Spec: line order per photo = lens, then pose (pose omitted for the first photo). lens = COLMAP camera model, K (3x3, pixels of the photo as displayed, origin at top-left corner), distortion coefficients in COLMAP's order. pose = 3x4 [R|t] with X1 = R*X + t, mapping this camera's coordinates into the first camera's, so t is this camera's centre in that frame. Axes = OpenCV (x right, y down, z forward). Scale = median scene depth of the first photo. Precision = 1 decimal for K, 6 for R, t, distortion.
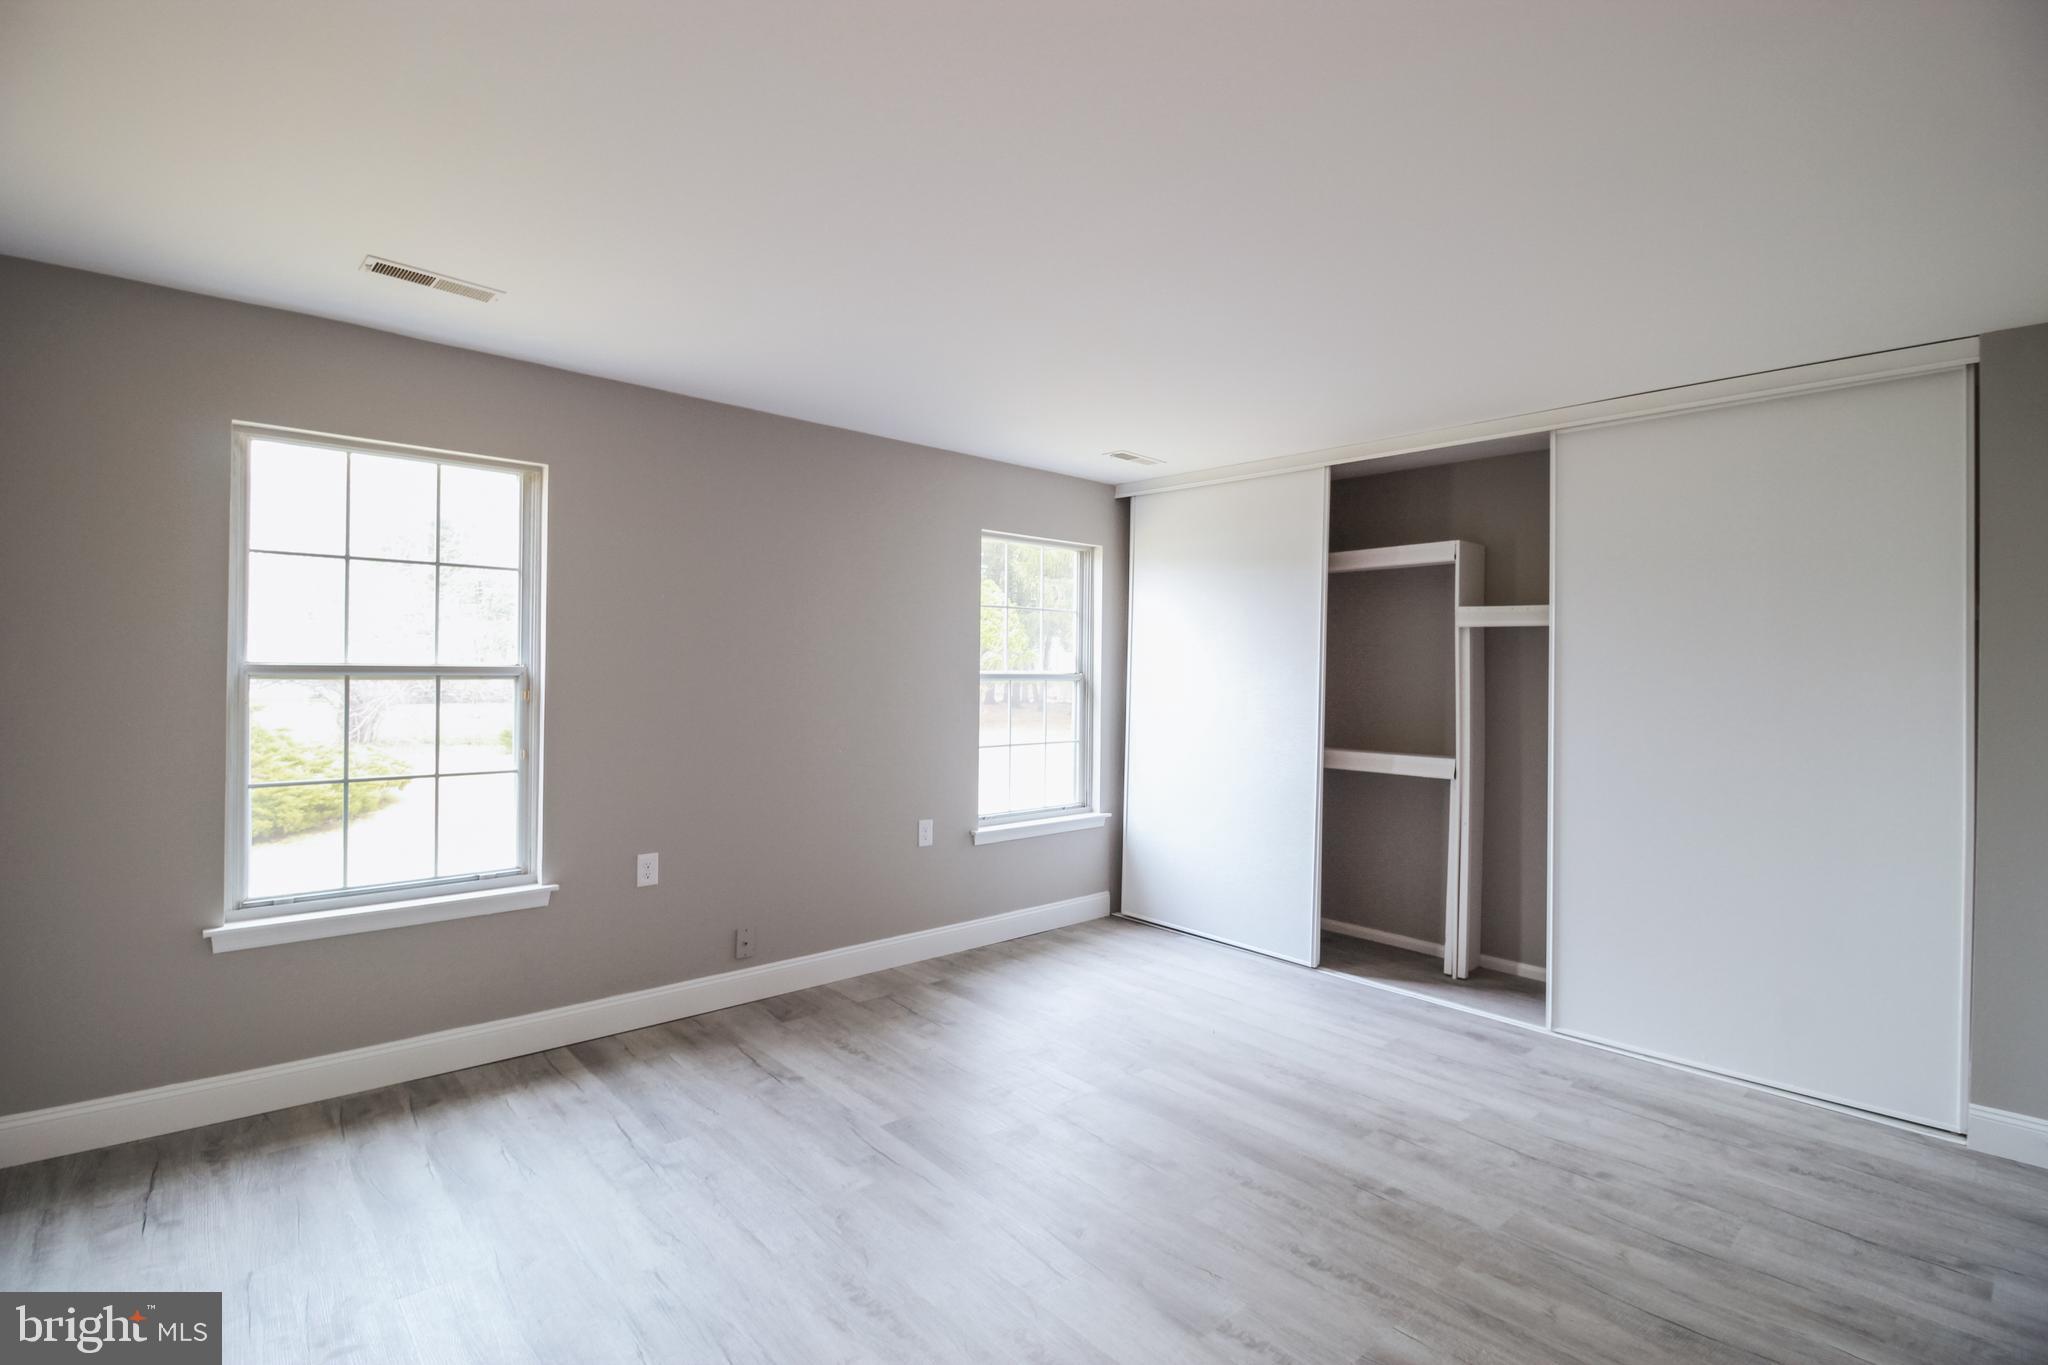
lens RADIAL K [[954.3, 0, 1035.9], [0, 954.3, 669.9], [0, 0, 1]] dist [0.016434, -0.010415]
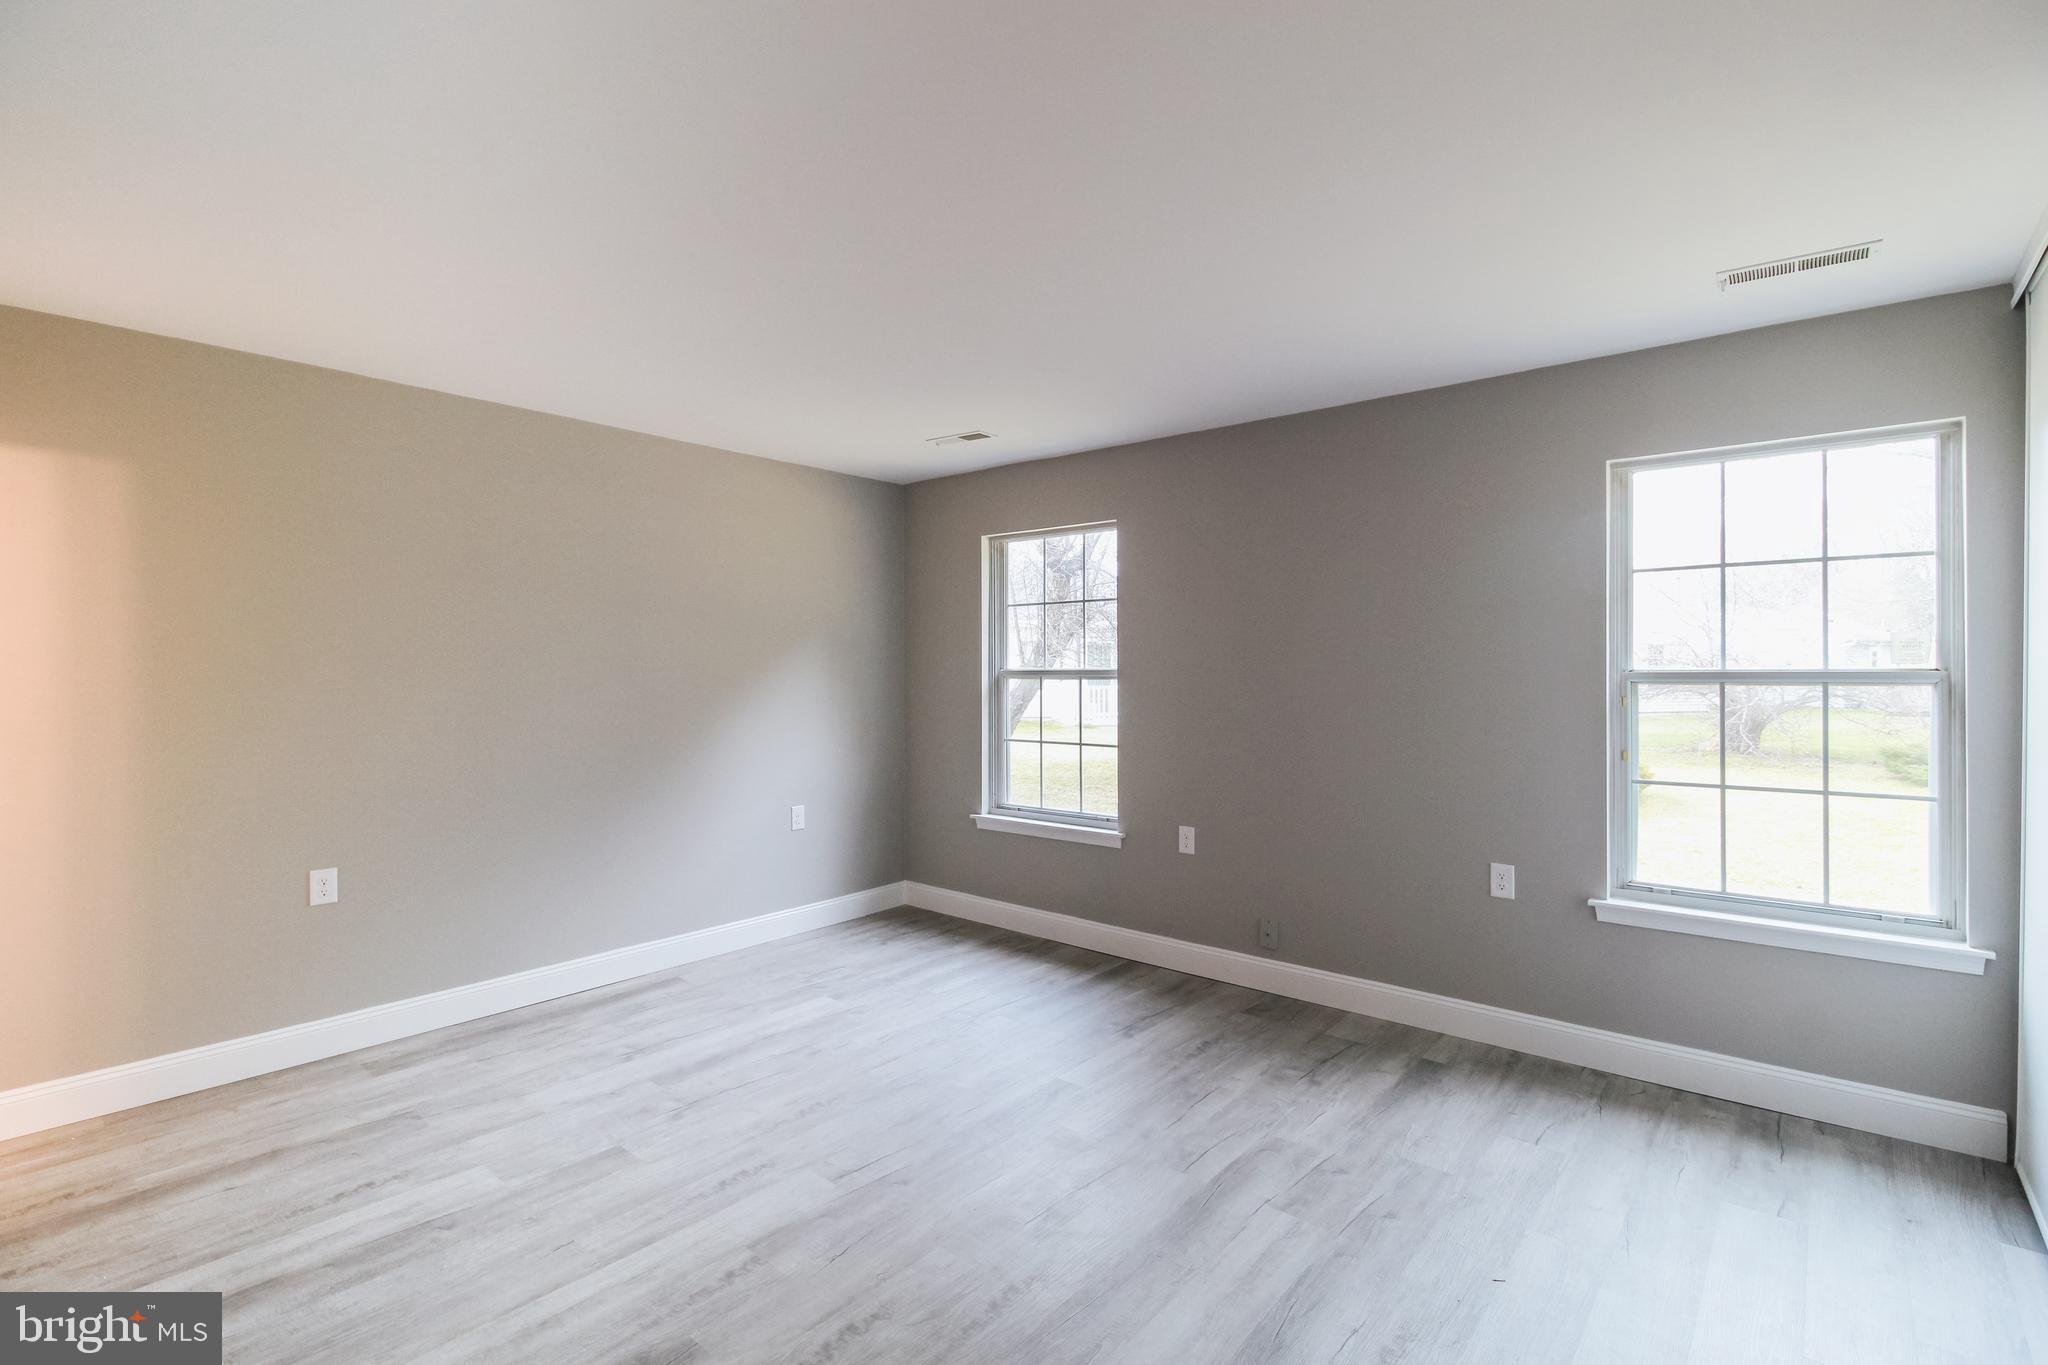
lens RADIAL K [[954.3, 0, 1034.1], [0, 954.3, 688.9], [0, 0, 1]] dist [0.016434, -0.010415]
pose [[0.135530, 0.006395, -0.990753, 0.568385], [0.006271, 0.999954, 0.007312, 0.006824], [0.990753, -0.007204, 0.135483, 0.499002]]
